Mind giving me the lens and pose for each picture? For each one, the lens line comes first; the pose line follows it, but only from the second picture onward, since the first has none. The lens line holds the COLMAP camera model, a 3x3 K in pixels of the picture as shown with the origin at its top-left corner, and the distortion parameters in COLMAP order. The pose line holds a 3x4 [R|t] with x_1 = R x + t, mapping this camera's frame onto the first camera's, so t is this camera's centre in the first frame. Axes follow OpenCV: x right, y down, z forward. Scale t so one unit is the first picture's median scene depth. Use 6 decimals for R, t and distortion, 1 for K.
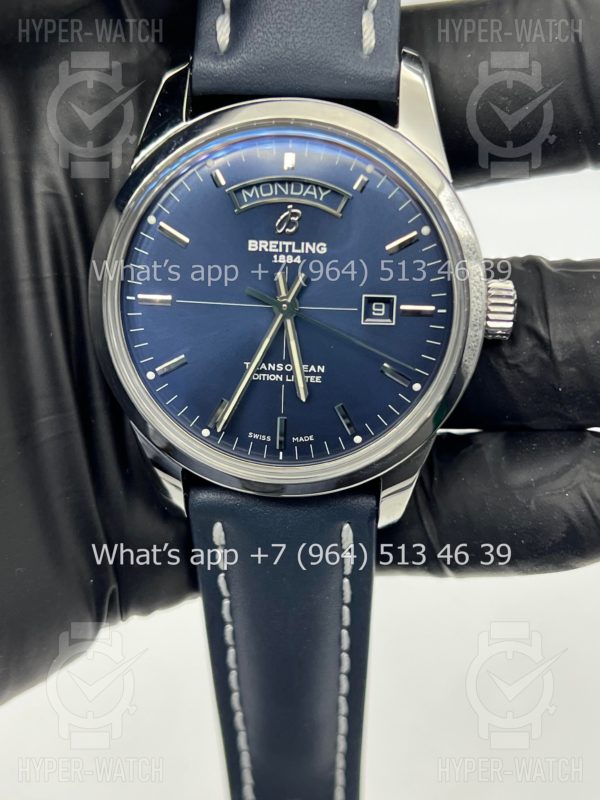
lens RADIAL K [[1265.6, 0, 290.2], [0, 1265.6, 402.0], [0, 0, 1]] dist [0.591617, 0.000000]
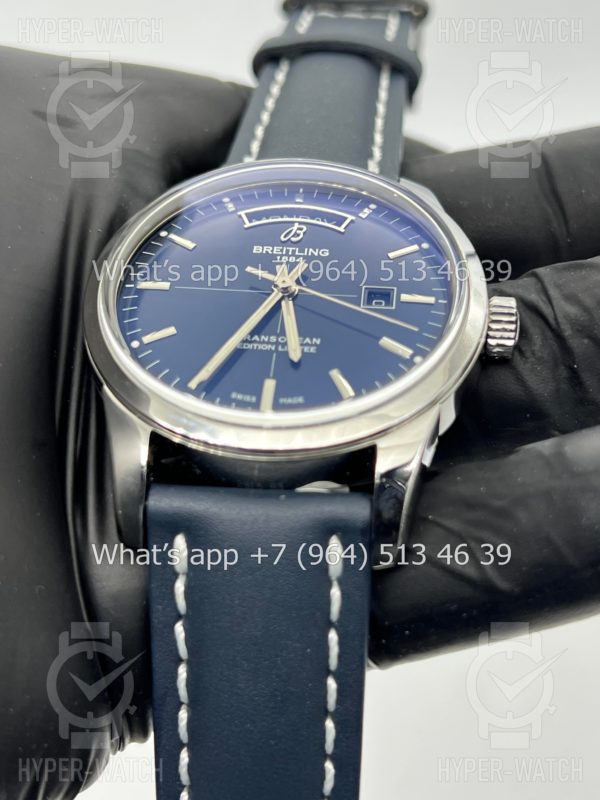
lens RADIAL K [[1265.6, 0, 295.3], [0, 1265.6, 397.2], [0, 0, 1]] dist [0.591617, 0.000000]
pose [[0.996948, 0.066714, -0.040552, 0.050410], [-0.073886, 0.638433, -0.766123, 0.734131], [-0.025221, 0.766781, 0.641414, 0.429530]]
